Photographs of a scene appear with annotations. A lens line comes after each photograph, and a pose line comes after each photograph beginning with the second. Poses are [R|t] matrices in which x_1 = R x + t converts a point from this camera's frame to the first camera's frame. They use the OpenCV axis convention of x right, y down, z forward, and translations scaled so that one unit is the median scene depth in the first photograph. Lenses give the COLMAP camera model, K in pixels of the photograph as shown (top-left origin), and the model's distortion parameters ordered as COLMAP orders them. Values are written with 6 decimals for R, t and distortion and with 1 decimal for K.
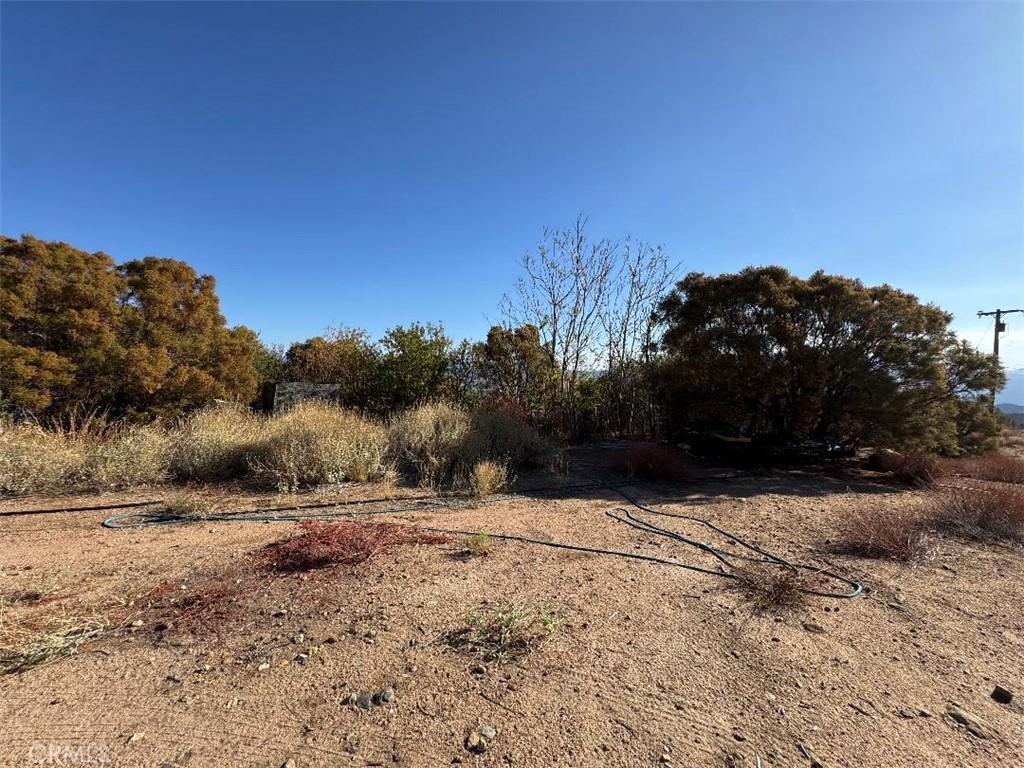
lens RADIAL K [[704.3, 0, 505.6], [0, 704.3, 384.1], [0, 0, 1]] dist [0.121720, -0.149819]
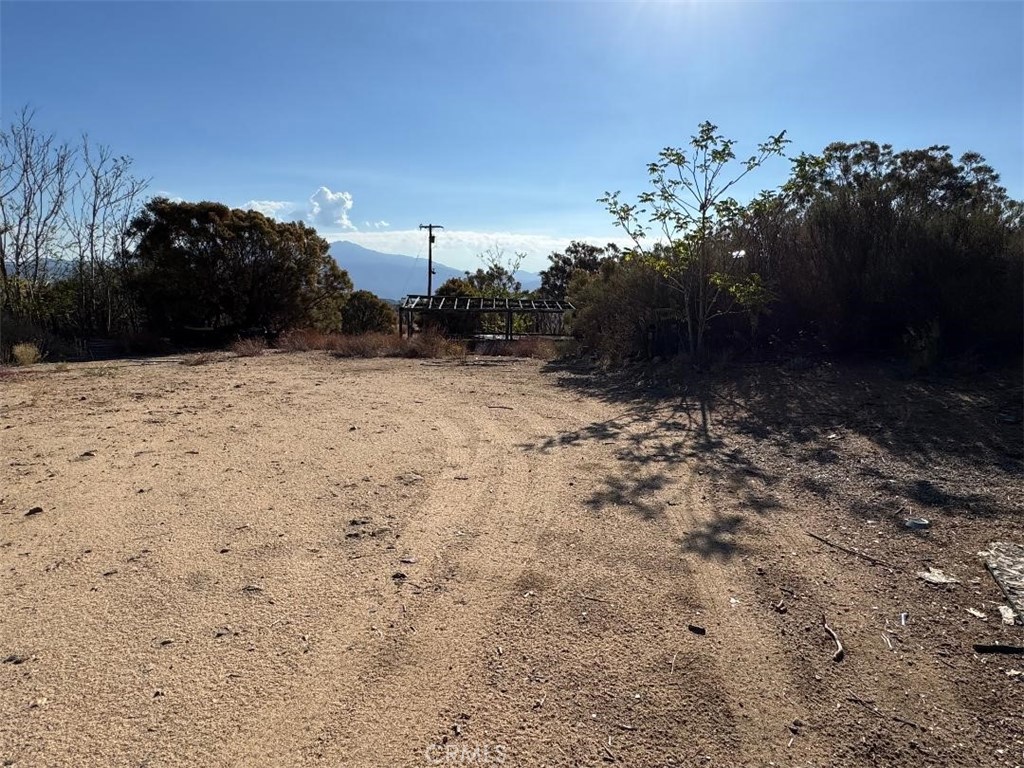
lens RADIAL K [[704.3, 0, 505.6], [0, 704.3, 384.1], [0, 0, 1]] dist [0.121720, -0.149819]
pose [[0.774528, -0.104513, 0.623845, -0.064657], [0.019697, 0.989762, 0.141361, -0.002033], [-0.632233, -0.097200, 0.768657, -0.287307]]
